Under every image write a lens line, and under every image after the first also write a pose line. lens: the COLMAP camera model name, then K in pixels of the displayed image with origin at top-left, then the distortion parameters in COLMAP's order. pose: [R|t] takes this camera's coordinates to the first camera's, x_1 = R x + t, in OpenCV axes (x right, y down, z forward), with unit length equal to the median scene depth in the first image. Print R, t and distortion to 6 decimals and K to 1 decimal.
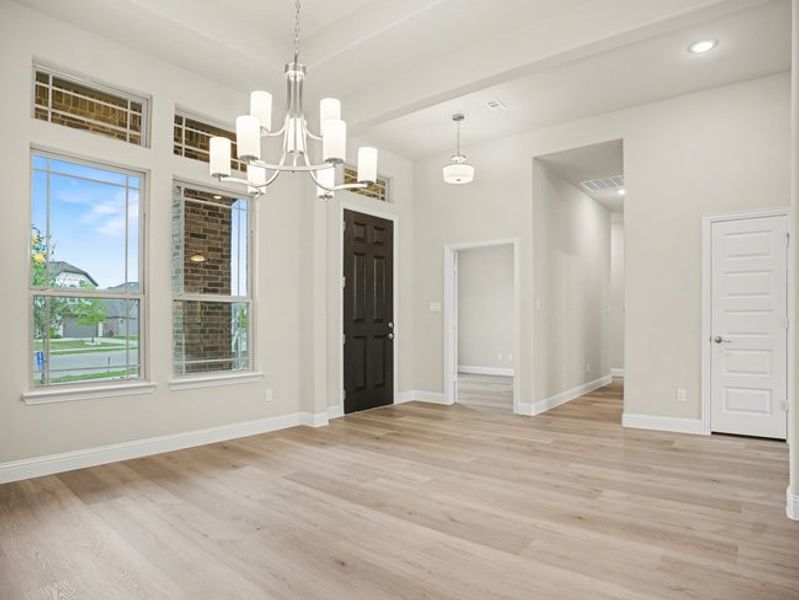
lens RADIAL K [[486.5, 0, 400.1], [0, 486.5, 319.9], [0, 0, 1]] dist [-0.053747, 0.000206]
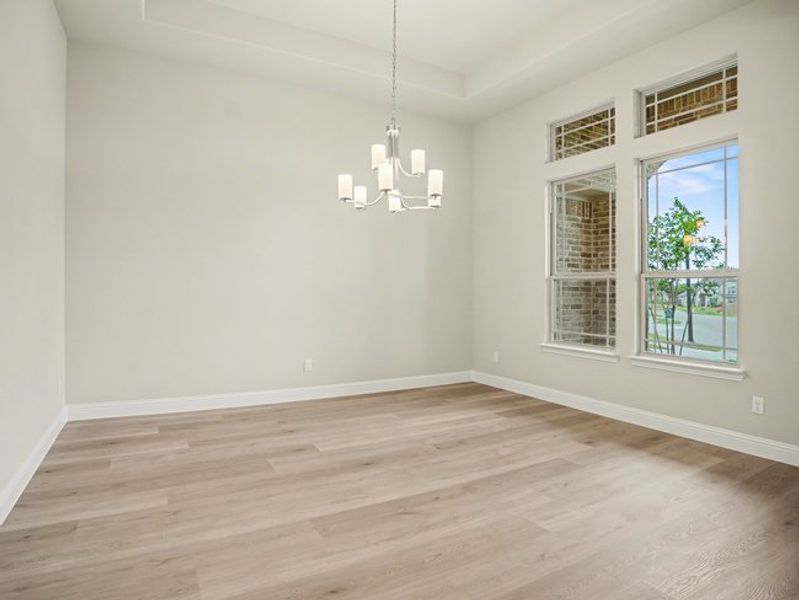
lens RADIAL K [[464.3, 0, 399.5], [0, 464.3, 300.0], [0, 0, 1]] dist [-0.044925, -0.000538]
pose [[-0.359259, 0.013918, -0.933134, 0.756452], [-0.002370, 0.999872, 0.015826, -0.012728], [0.933235, 0.007897, -0.359180, 1.045020]]
